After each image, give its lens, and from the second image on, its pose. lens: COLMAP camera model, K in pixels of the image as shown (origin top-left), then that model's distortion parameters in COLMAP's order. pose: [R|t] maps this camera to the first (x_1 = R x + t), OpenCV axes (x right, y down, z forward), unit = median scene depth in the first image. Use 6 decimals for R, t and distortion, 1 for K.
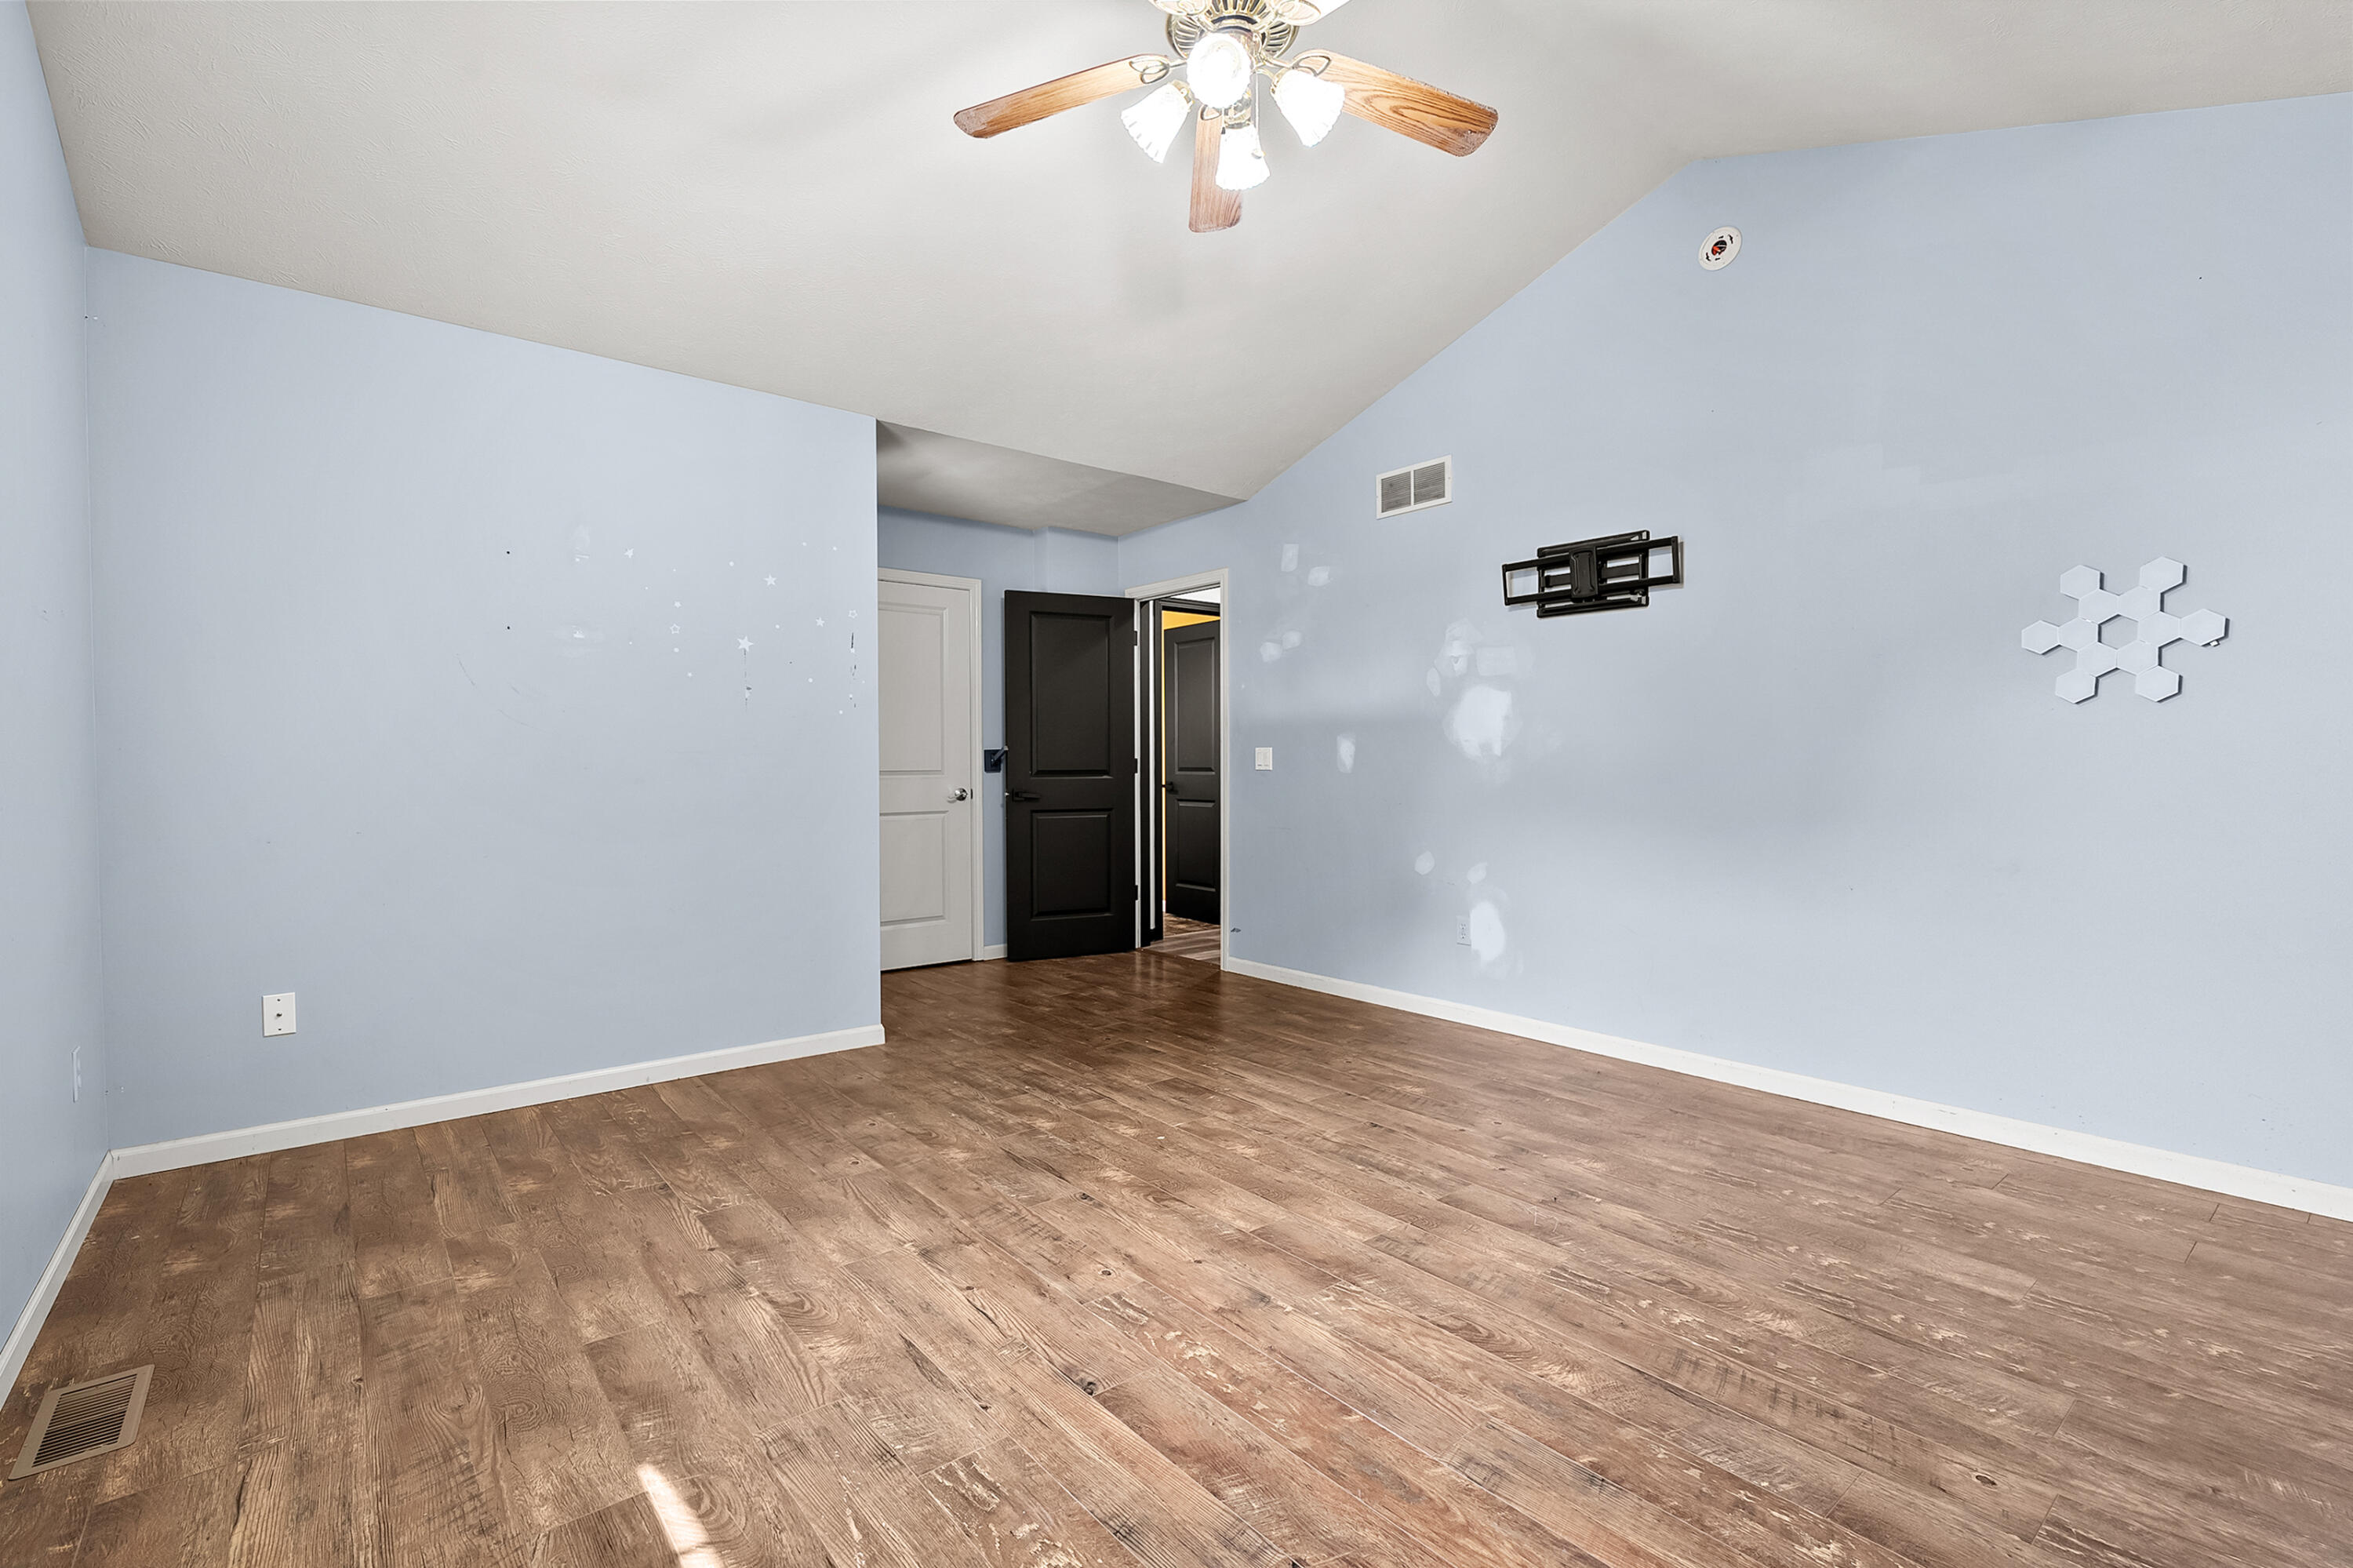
lens RADIAL K [[1069.2, 0, 1177.2], [0, 1069.2, 758.0], [0, 0, 1]] dist [-0.008384, 0.000680]
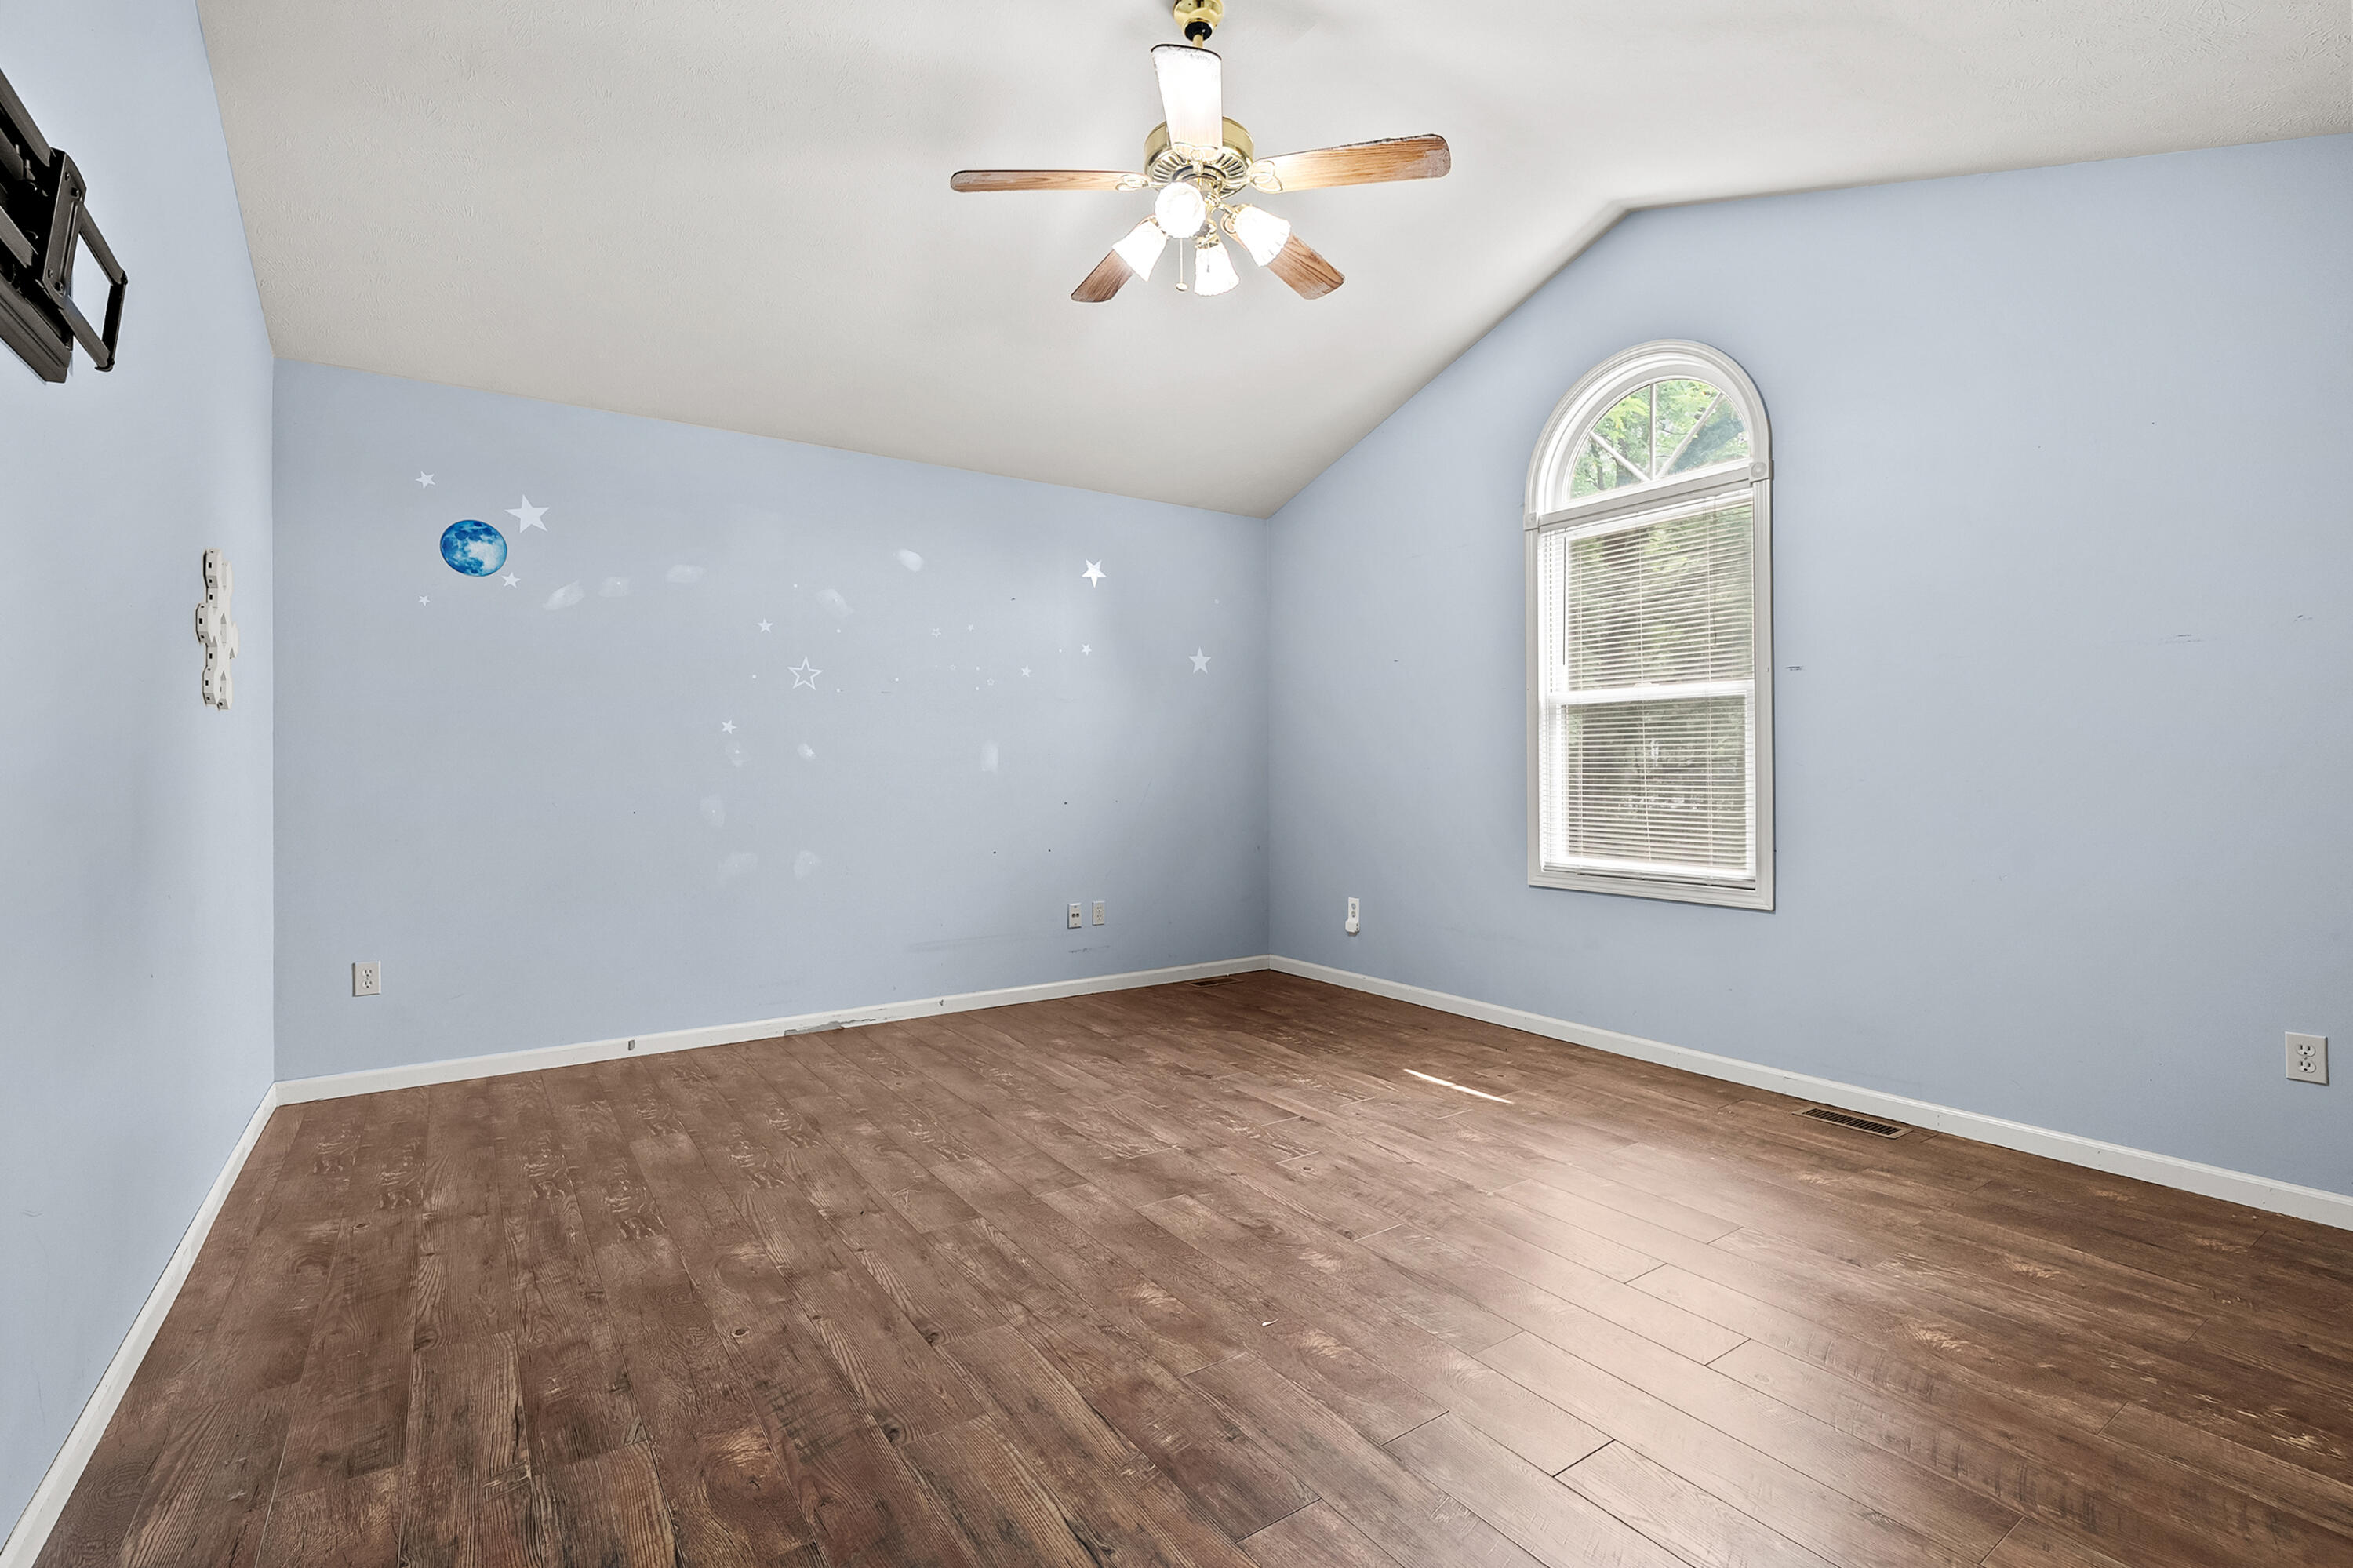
lens RADIAL K [[1069.2, 0, 1177.2], [0, 1069.2, 758.0], [0, 0, 1]] dist [-0.008384, 0.000680]
pose [[-0.996213, 0.006375, 0.086709, -0.024051], [0.005264, 0.999901, -0.013026, 0.009743], [-0.086784, -0.012520, -0.996149, 2.141812]]
